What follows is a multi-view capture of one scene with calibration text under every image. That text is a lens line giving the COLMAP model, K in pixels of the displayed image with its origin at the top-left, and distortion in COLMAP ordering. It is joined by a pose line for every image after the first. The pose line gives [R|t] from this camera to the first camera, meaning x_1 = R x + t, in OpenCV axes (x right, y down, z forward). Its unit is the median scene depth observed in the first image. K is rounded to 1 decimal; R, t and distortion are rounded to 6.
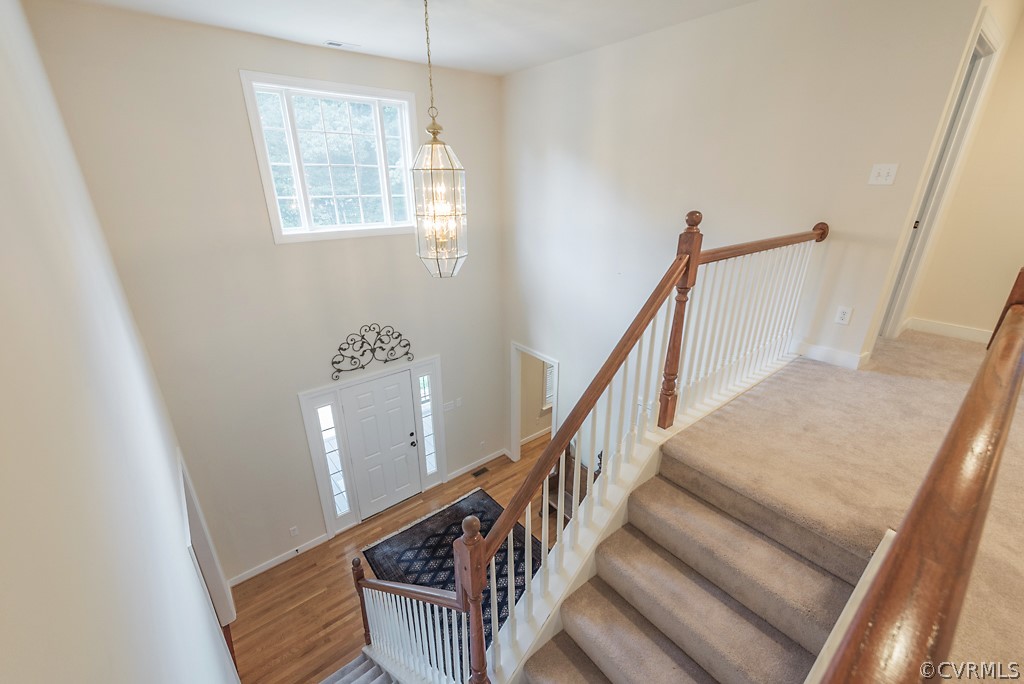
lens RADIAL K [[425.2, 0, 512.5], [0, 425.2, 347.5], [0, 0, 1]] dist [0.014984, -0.000017]
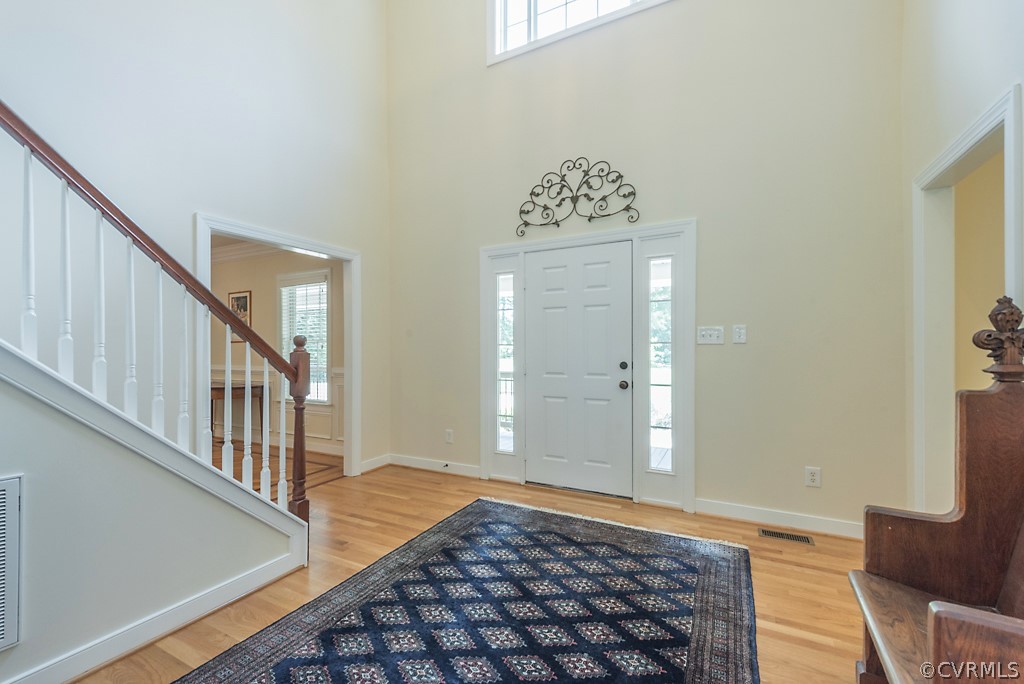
lens RADIAL K [[425.2, 0, 508.0], [0, 425.2, 354.1], [0, 0, 1]] dist [0.014984, -0.000017]
pose [[0.393875, -0.001124, -0.919163, 0.250262], [-0.331226, 0.932641, -0.143076, 0.367660], [0.857410, 0.360804, 0.366972, 0.755899]]
